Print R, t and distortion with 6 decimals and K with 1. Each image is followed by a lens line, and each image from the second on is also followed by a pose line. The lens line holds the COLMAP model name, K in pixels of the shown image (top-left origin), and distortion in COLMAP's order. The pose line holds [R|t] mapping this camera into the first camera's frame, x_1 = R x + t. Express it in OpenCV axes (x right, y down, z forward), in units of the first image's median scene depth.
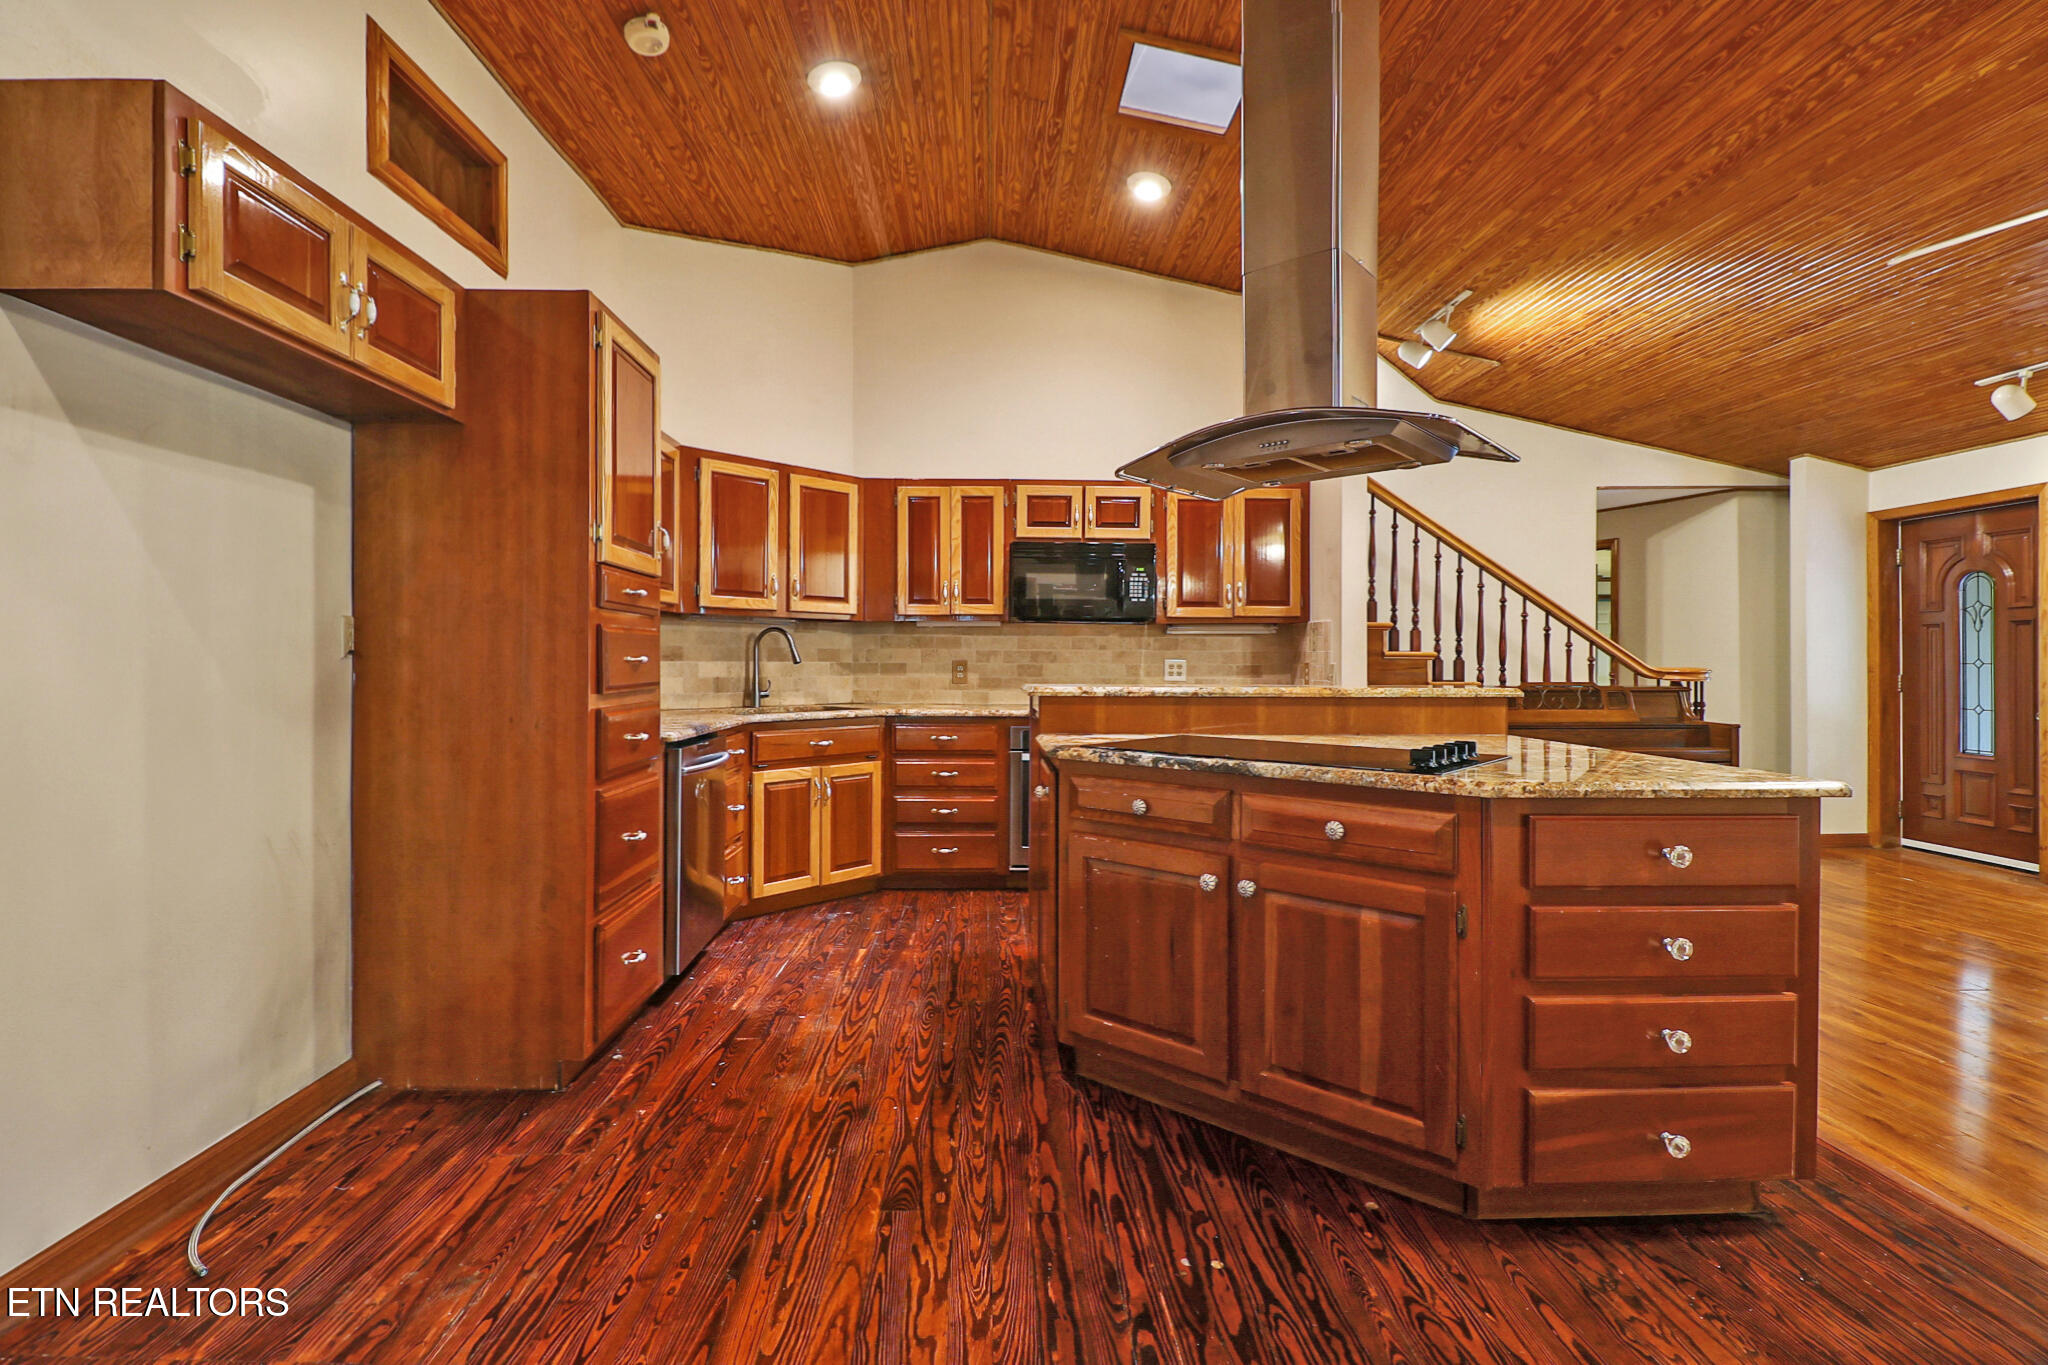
lens RADIAL K [[945.6, 0, 1008.3], [0, 945.6, 656.6], [0, 0, 1]] dist [0.021222, -0.024916]
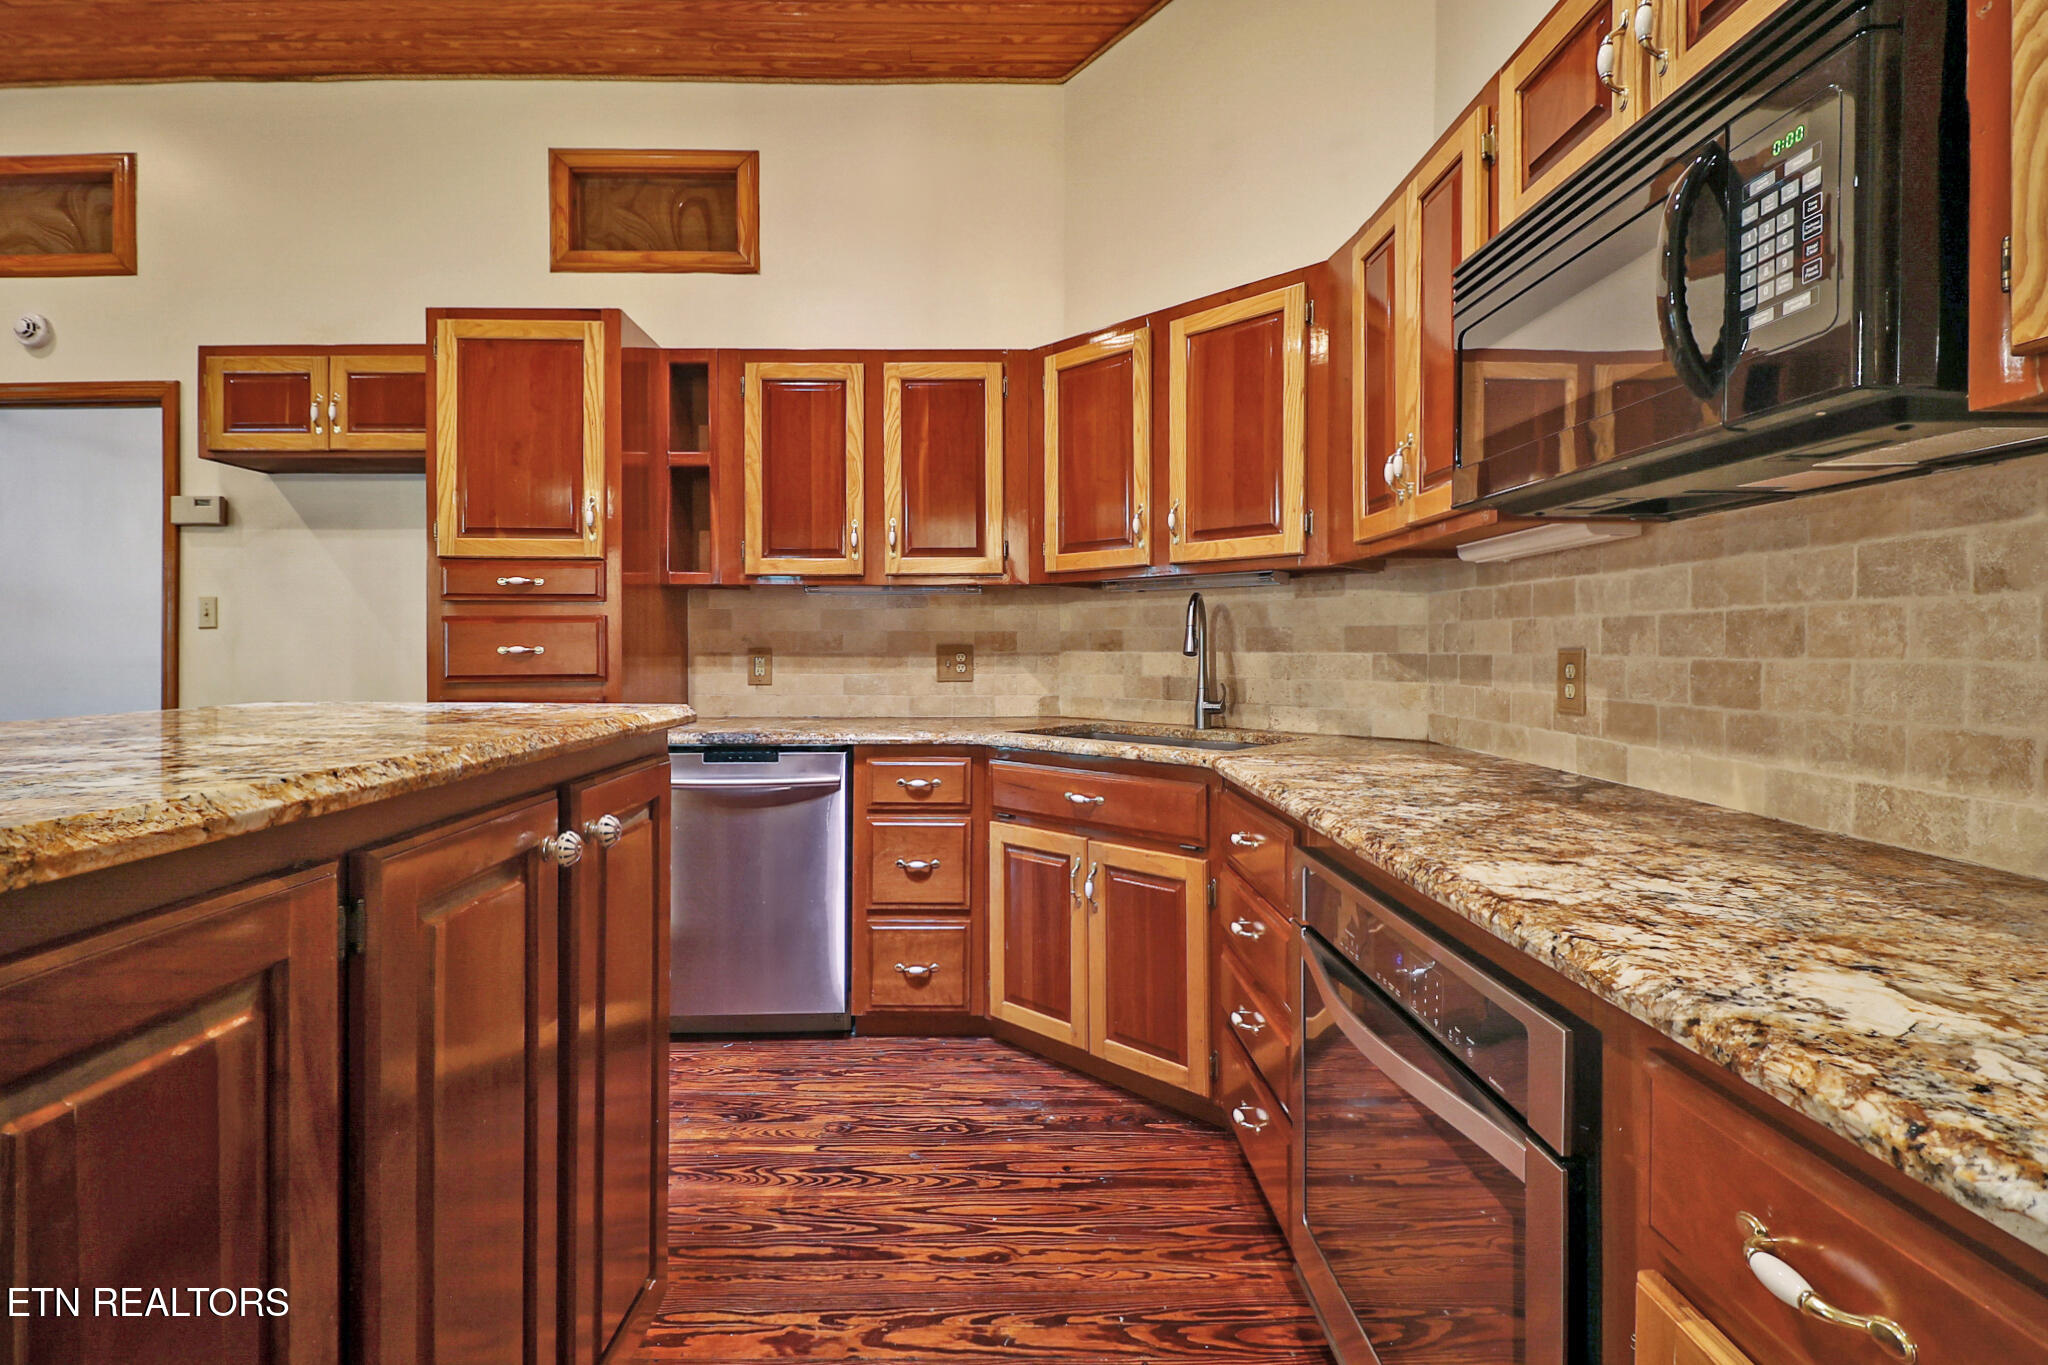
lens RADIAL K [[945.6, 0, 1008.3], [0, 945.6, 656.6], [0, 0, 1]] dist [0.021222, -0.024916]
pose [[-0.012600, 0.004355, -0.999911, 0.321691], [0.006942, 0.999967, 0.004267, 0.004613], [0.999897, -0.006888, -0.012630, 0.857941]]
